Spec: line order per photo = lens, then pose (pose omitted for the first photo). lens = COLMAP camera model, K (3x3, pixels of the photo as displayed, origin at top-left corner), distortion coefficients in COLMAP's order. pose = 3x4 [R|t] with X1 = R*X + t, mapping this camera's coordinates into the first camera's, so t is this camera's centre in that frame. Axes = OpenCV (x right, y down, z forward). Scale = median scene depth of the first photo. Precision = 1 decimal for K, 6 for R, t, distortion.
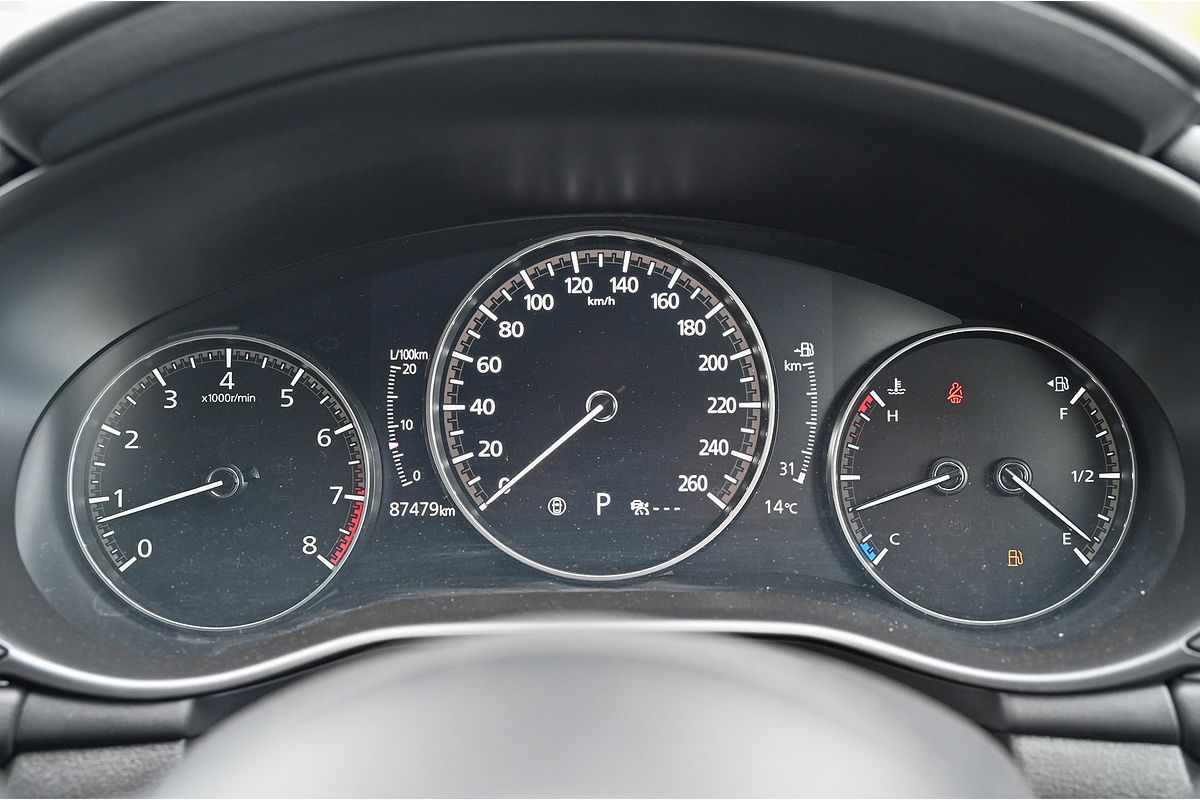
lens RADIAL K [[1425.0, 0, 599.3], [0, 1425.0, 399.8], [0, 0, 1]] dist [0.015590, 0.000000]
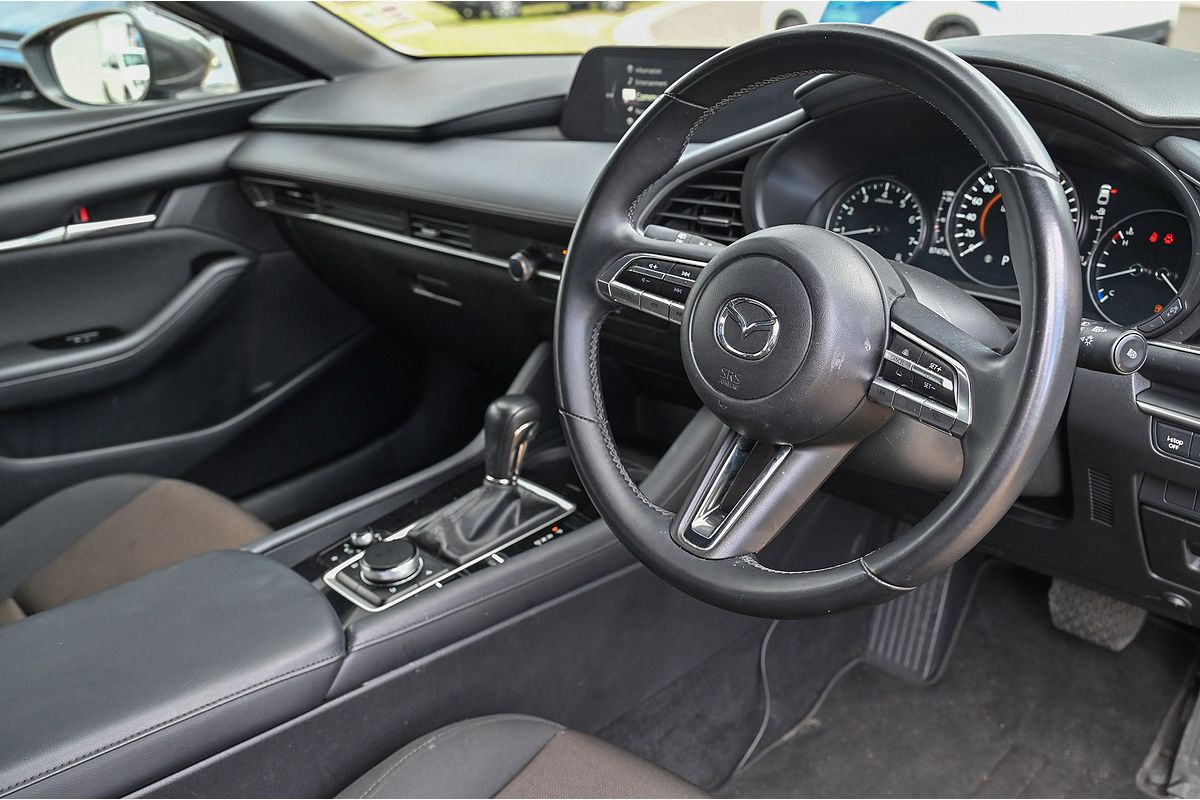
lens RADIAL K [[1005.0, 0, 600.2], [0, 1005.0, 395.1], [0, 0, 1]] dist [-0.007465, 0.003193]
pose [[0.694452, 0.254039, -0.673201, 0.790765], [-0.147089, 0.965965, 0.212784, 0.029474], [0.704344, -0.048748, 0.708183, -0.832850]]
